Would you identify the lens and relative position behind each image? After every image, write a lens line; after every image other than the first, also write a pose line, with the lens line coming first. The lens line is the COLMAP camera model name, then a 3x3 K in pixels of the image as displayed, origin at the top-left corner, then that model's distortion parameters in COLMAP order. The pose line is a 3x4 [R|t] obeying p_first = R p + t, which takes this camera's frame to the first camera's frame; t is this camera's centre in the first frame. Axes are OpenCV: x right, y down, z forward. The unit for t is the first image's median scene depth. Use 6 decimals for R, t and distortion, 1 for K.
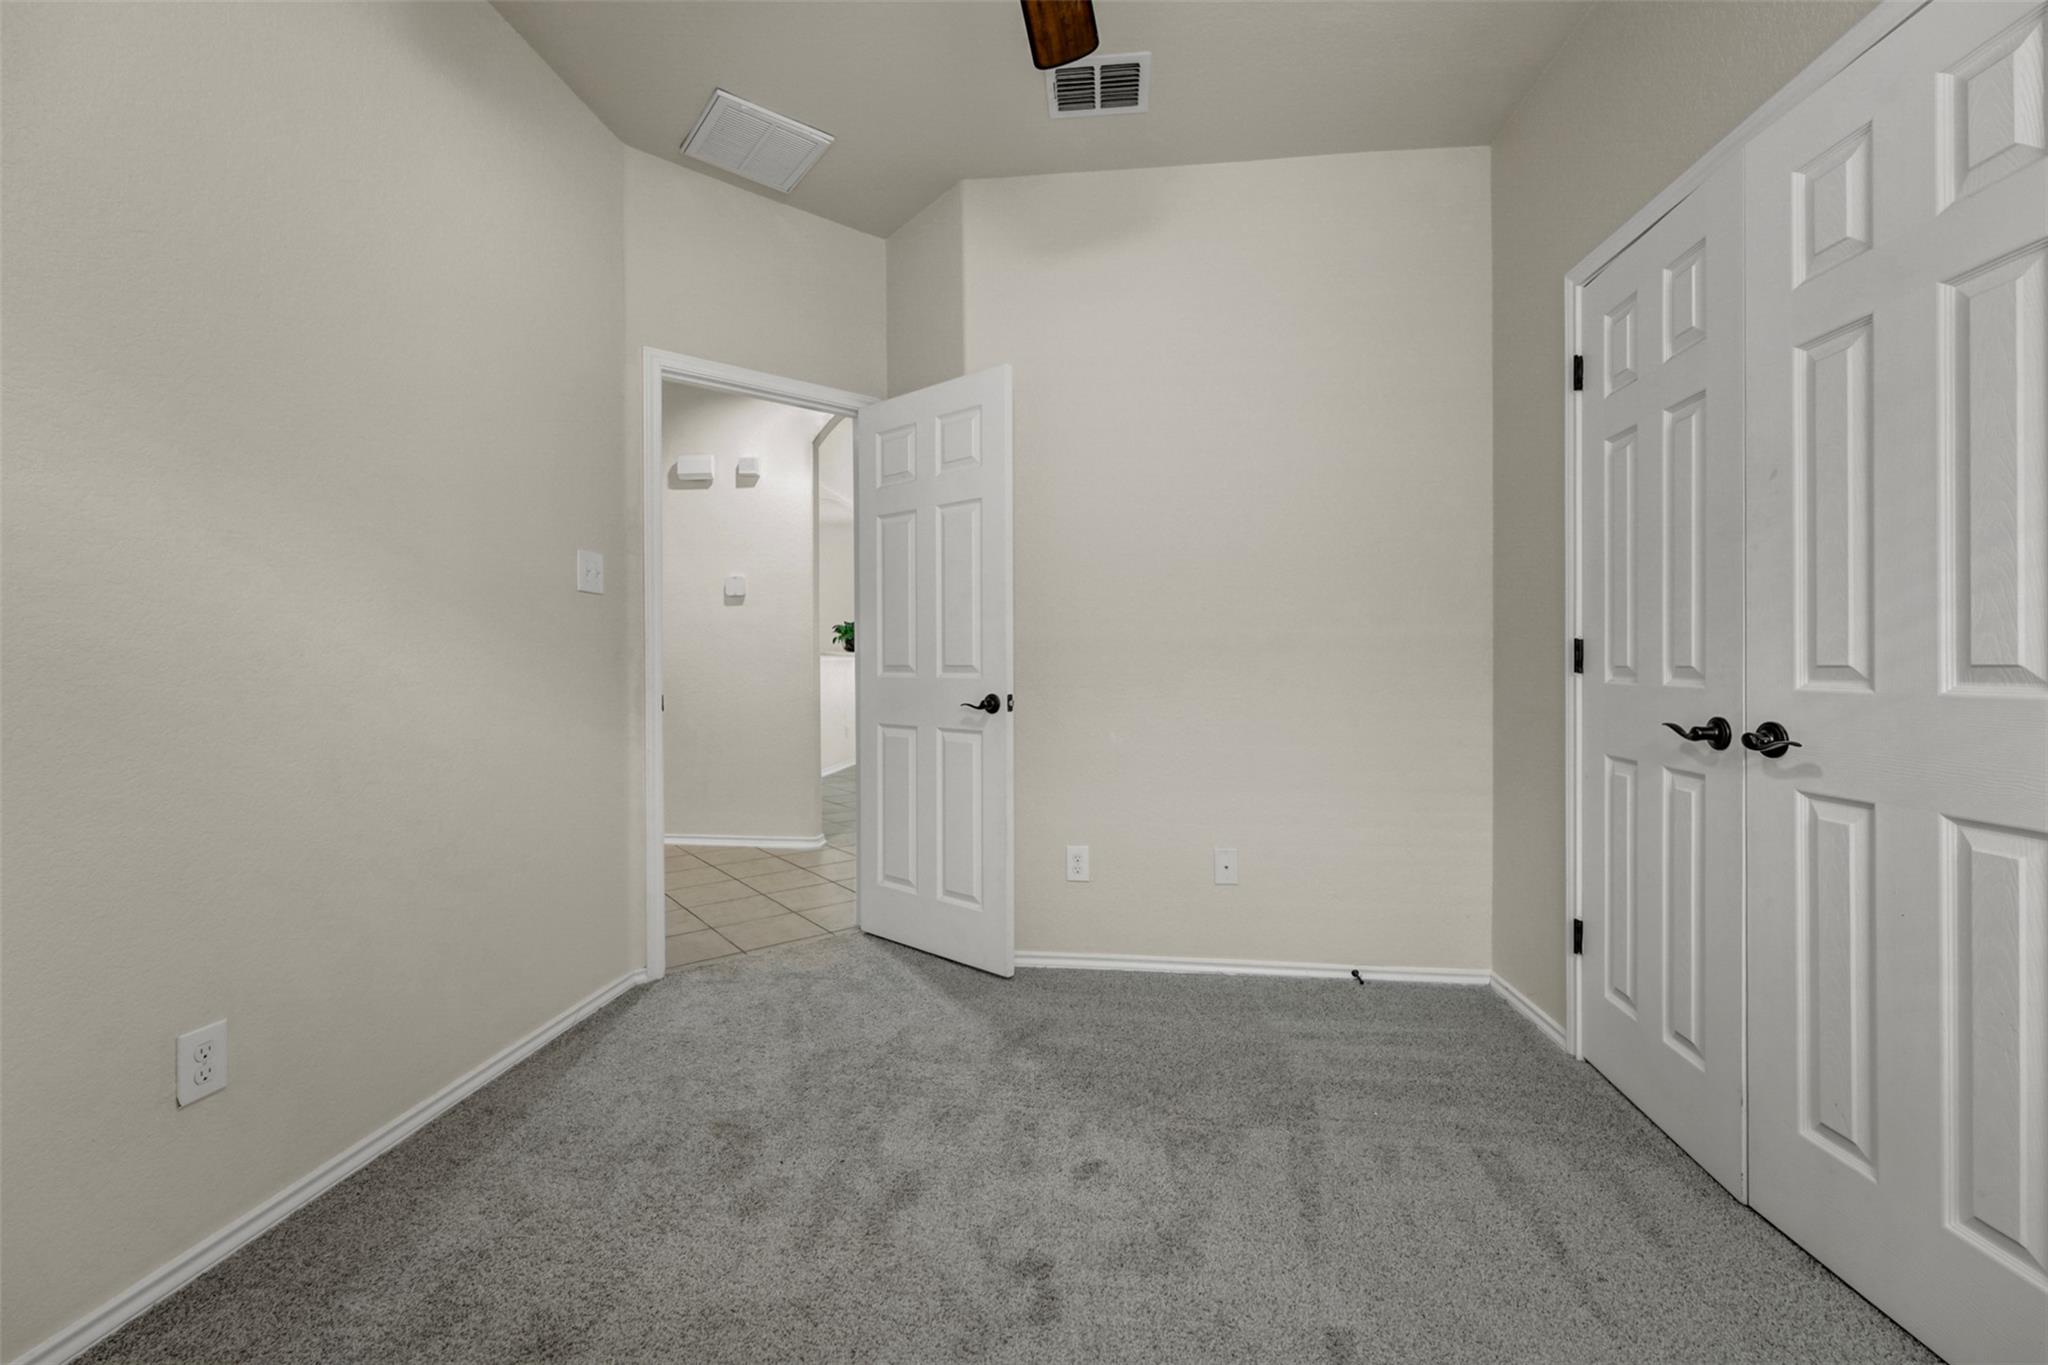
lens RADIAL K [[849.6, 0, 1030.8], [0, 849.6, 639.6], [0, 0, 1]] dist [-0.030665, 0.000089]
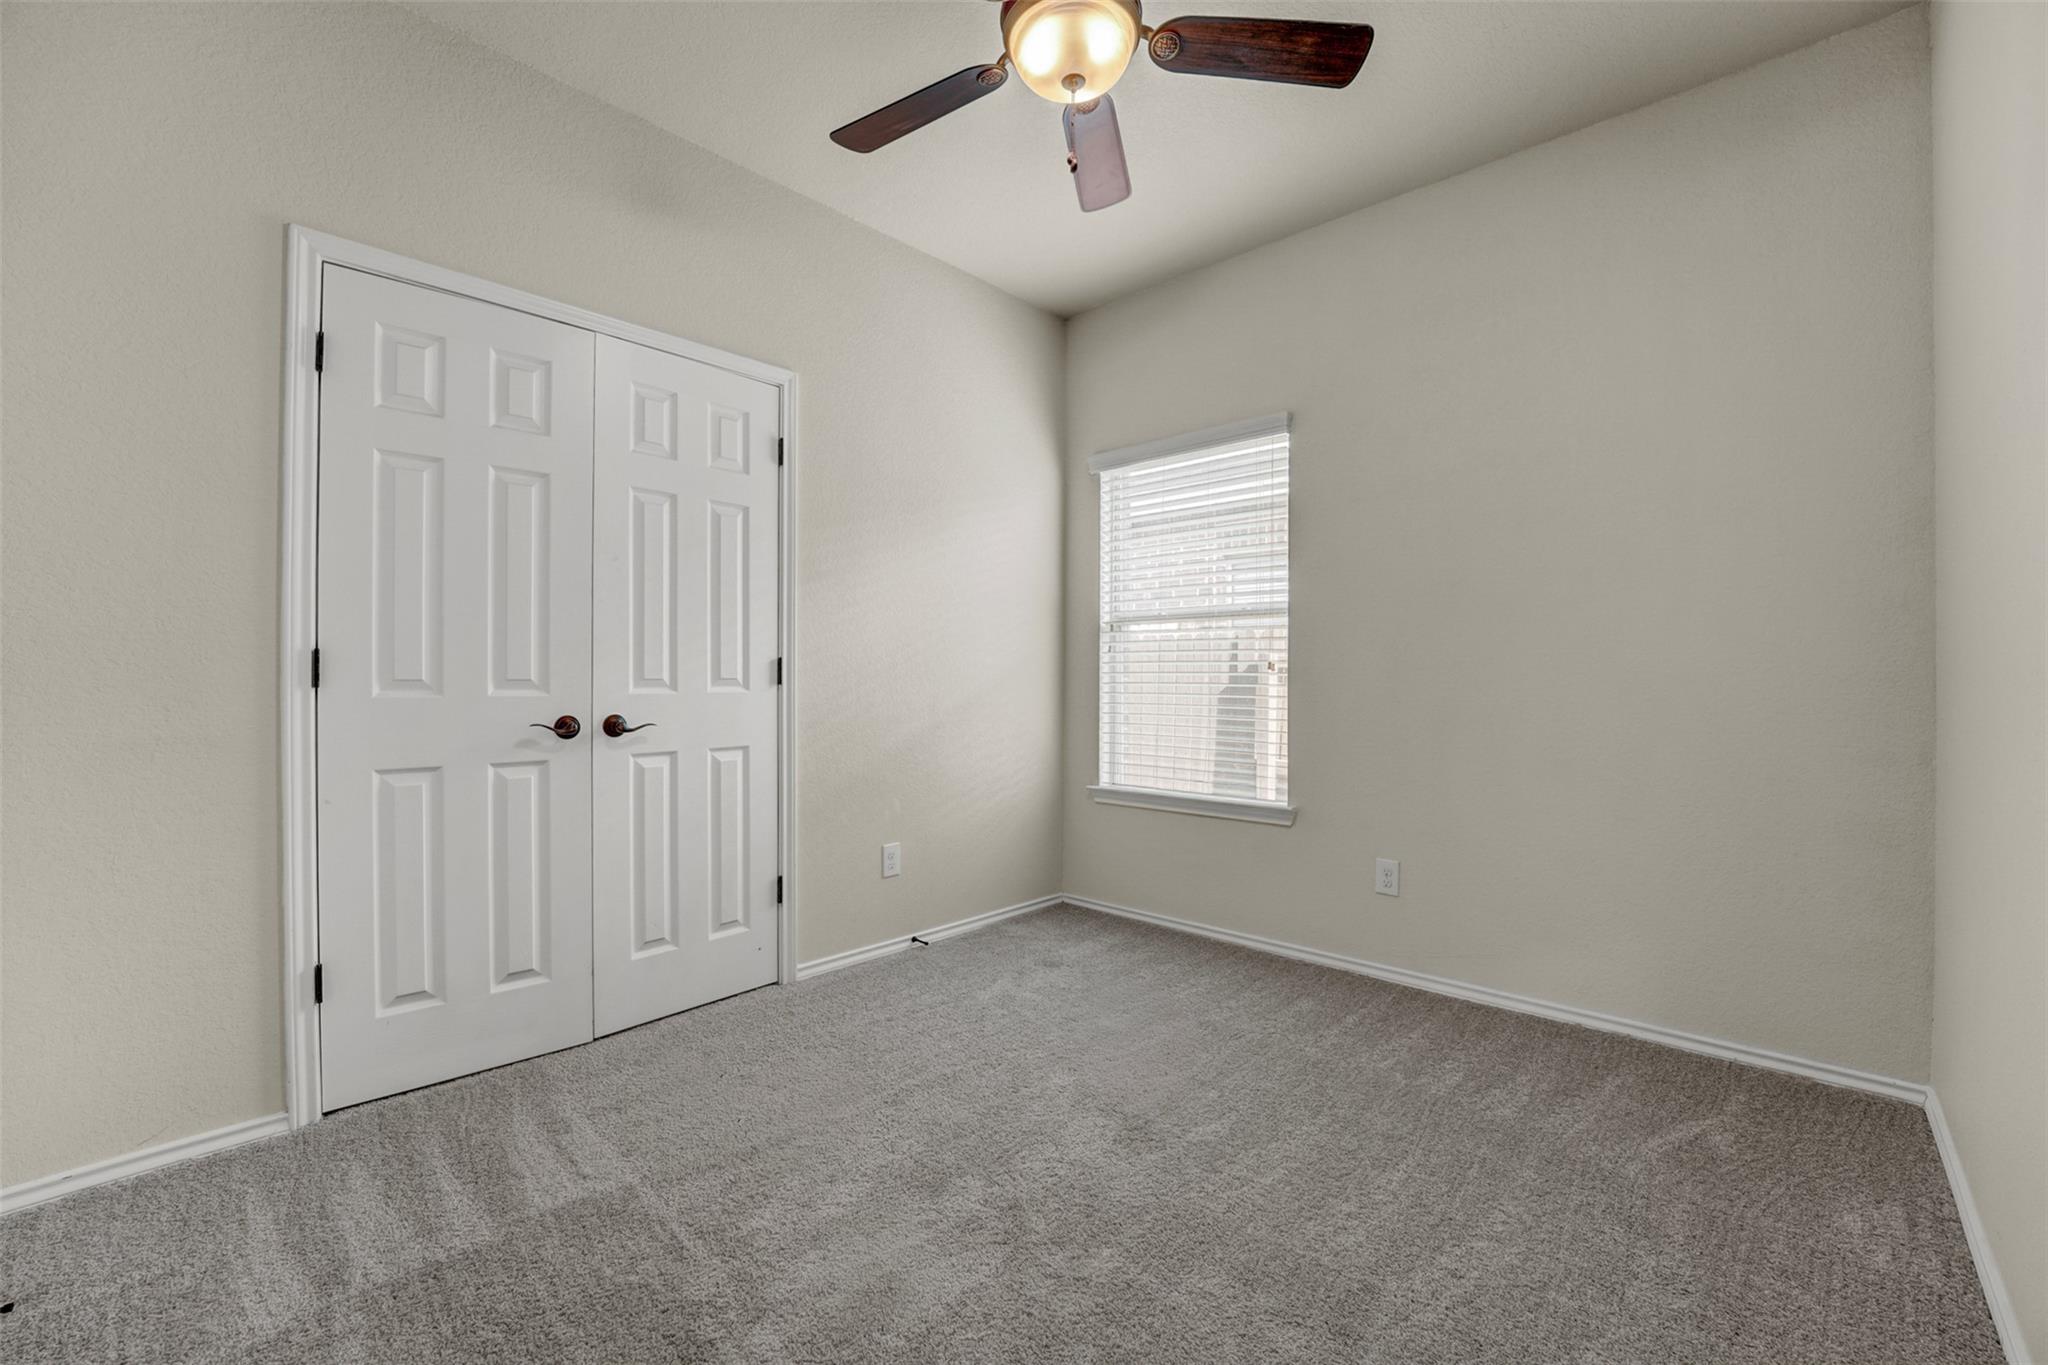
lens RADIAL K [[842.8, 0, 1024.0], [0, 842.8, 682.5], [0, 0, 1]] dist [-0.001926, -0.000093]
pose [[-0.821109, -0.001761, 0.570769, -0.604175], [-0.018537, 0.999550, -0.023584, 0.055239], [-0.570471, -0.029946, -0.820772, 1.695847]]
